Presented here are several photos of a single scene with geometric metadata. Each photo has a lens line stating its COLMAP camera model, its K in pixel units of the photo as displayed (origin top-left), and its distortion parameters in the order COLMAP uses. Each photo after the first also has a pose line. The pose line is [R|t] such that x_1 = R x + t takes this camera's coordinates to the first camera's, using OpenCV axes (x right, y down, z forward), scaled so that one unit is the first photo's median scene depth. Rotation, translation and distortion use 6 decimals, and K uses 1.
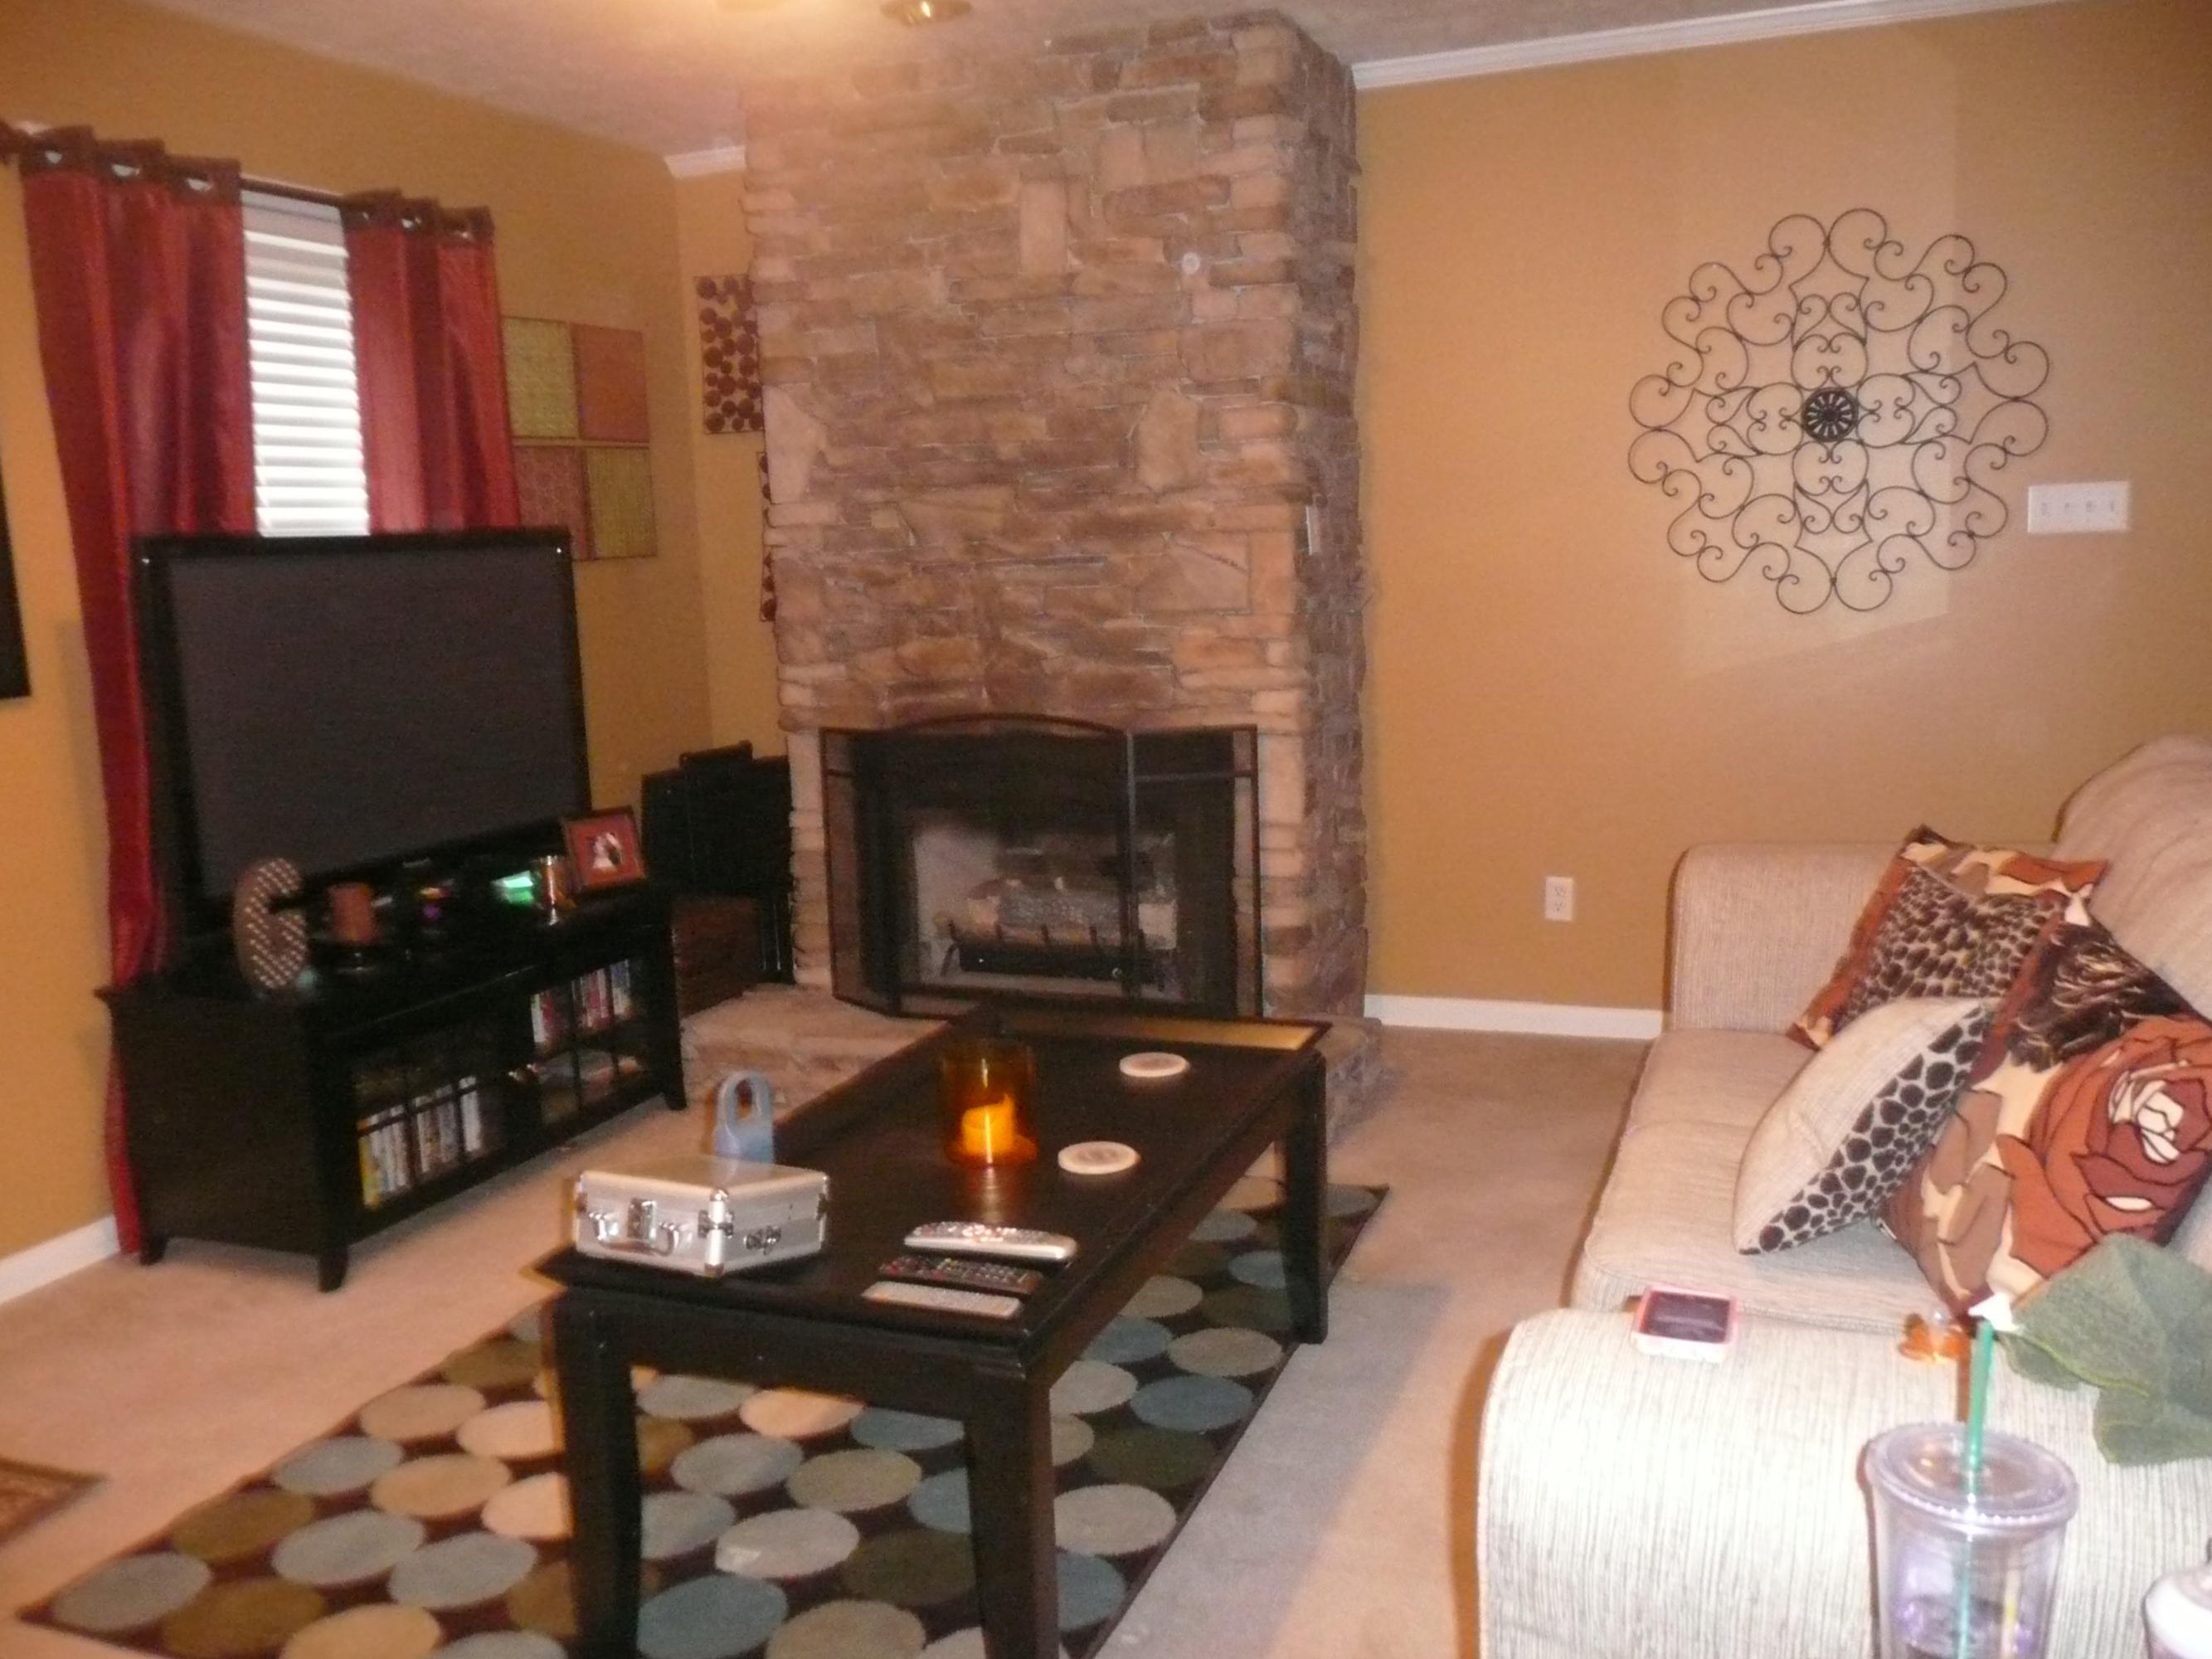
lens RADIAL K [[1835.5, 0, 1106.0], [0, 1835.5, 829.5], [0, 0, 1]] dist [0.000025, 0.007626]
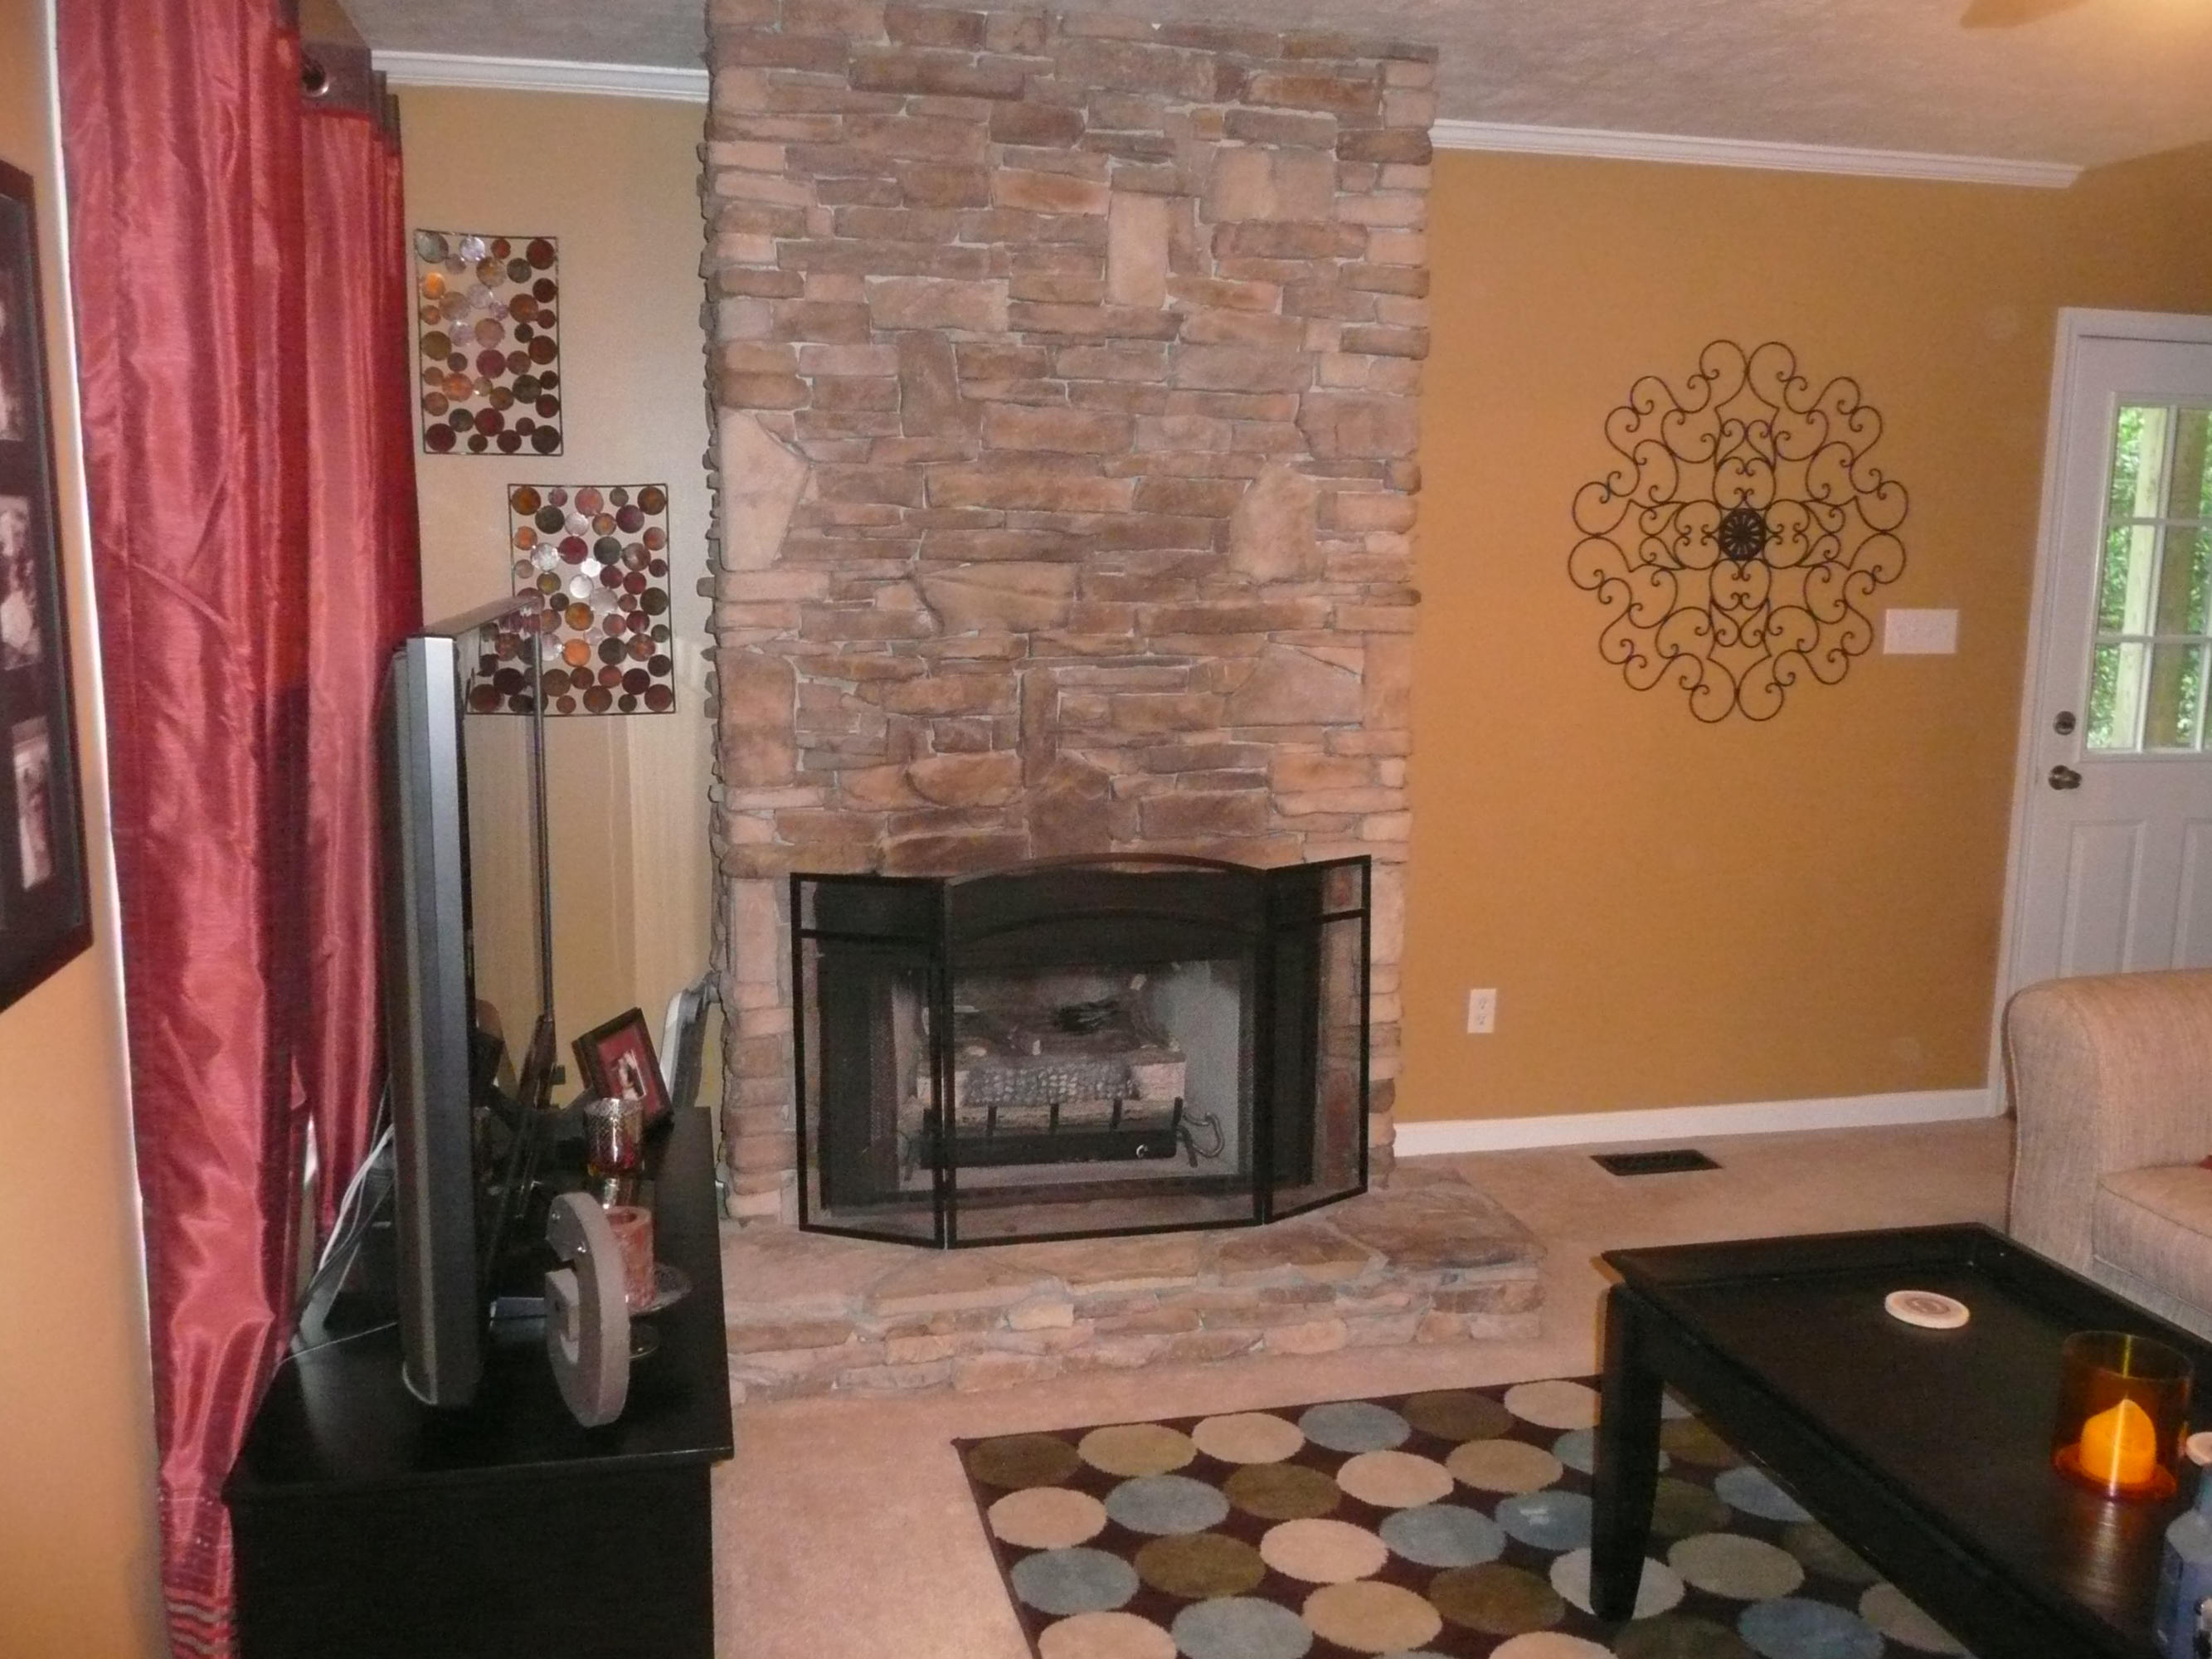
lens RADIAL K [[1847.3, 0, 1065.8], [0, 1847.3, 845.6], [0, 0, 1]] dist [-0.007229, 0.007528]
pose [[0.831692, -0.039954, 0.553798, -0.518885], [0.042117, 0.999074, 0.008828, -0.074439], [-0.553637, 0.015982, 0.832604, 0.342507]]
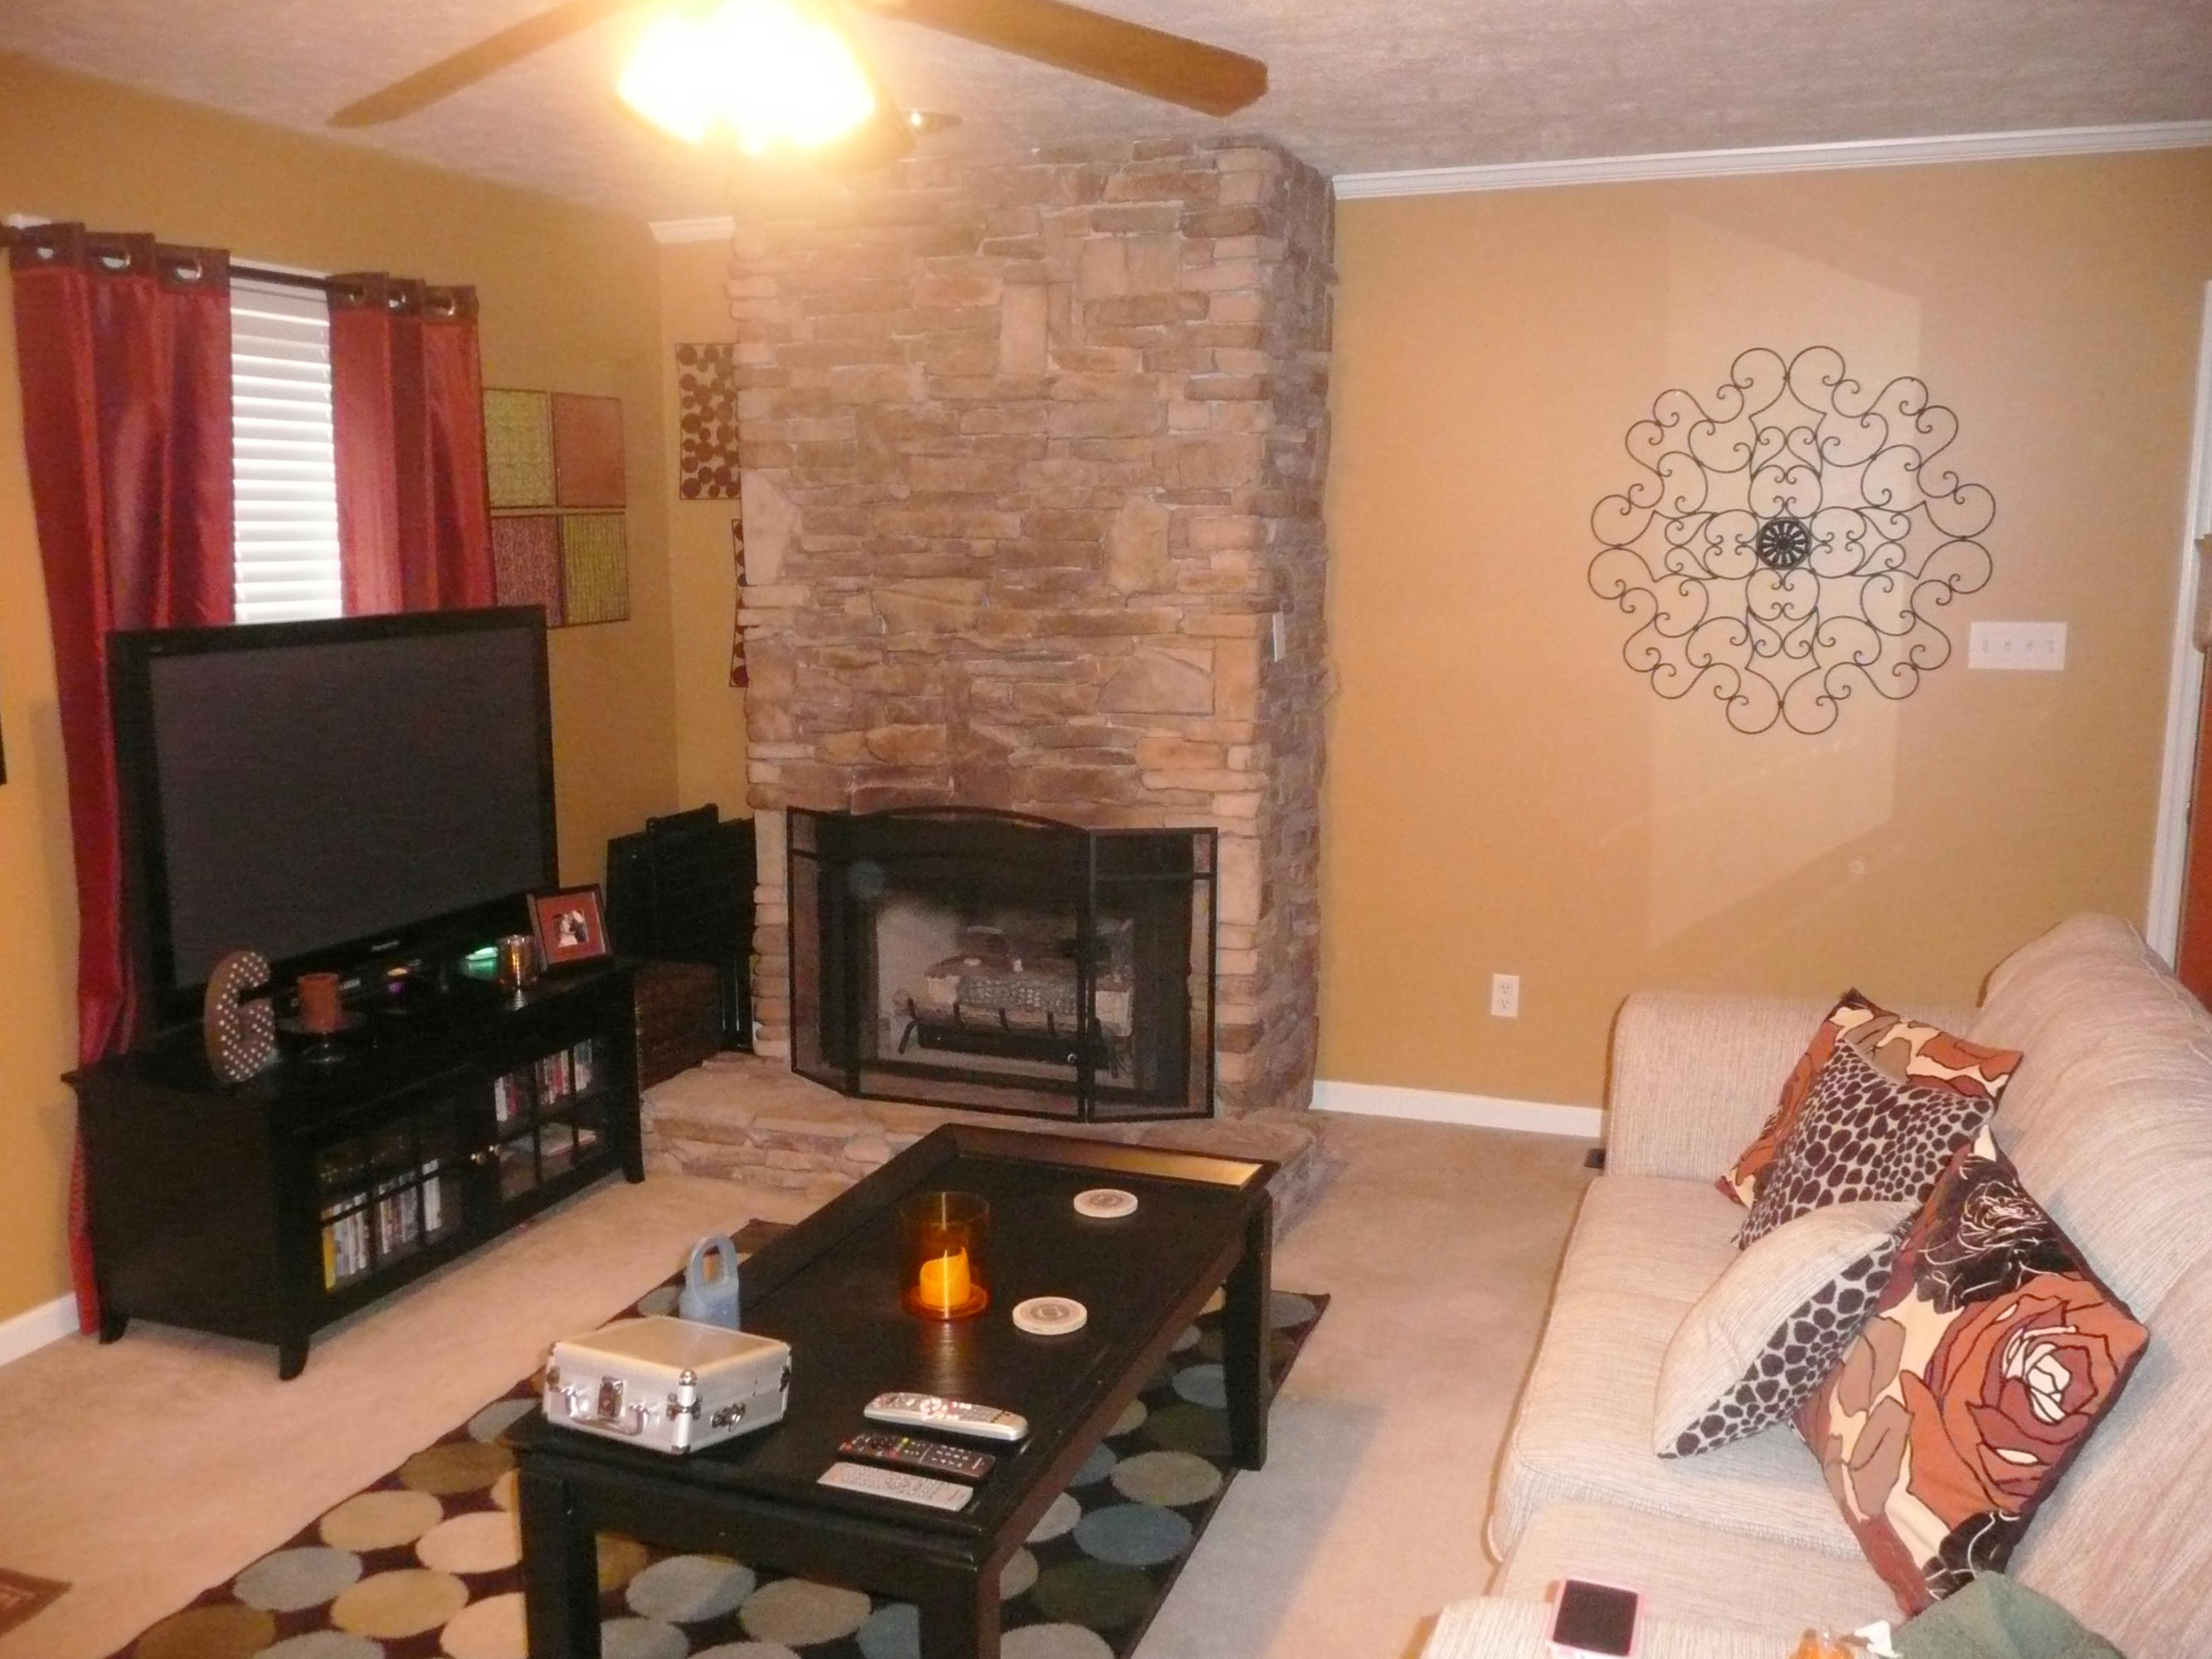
lens RADIAL K [[1837.6, 0, 1107.9], [0, 1837.6, 842.0], [0, 0, 1]] dist [-0.000903, 0.009210]
pose [[0.999116, 0.033337, 0.025607, -0.004388], [-0.033624, 0.999376, 0.010859, -0.057486], [-0.025229, -0.011710, 0.999613, -0.020610]]
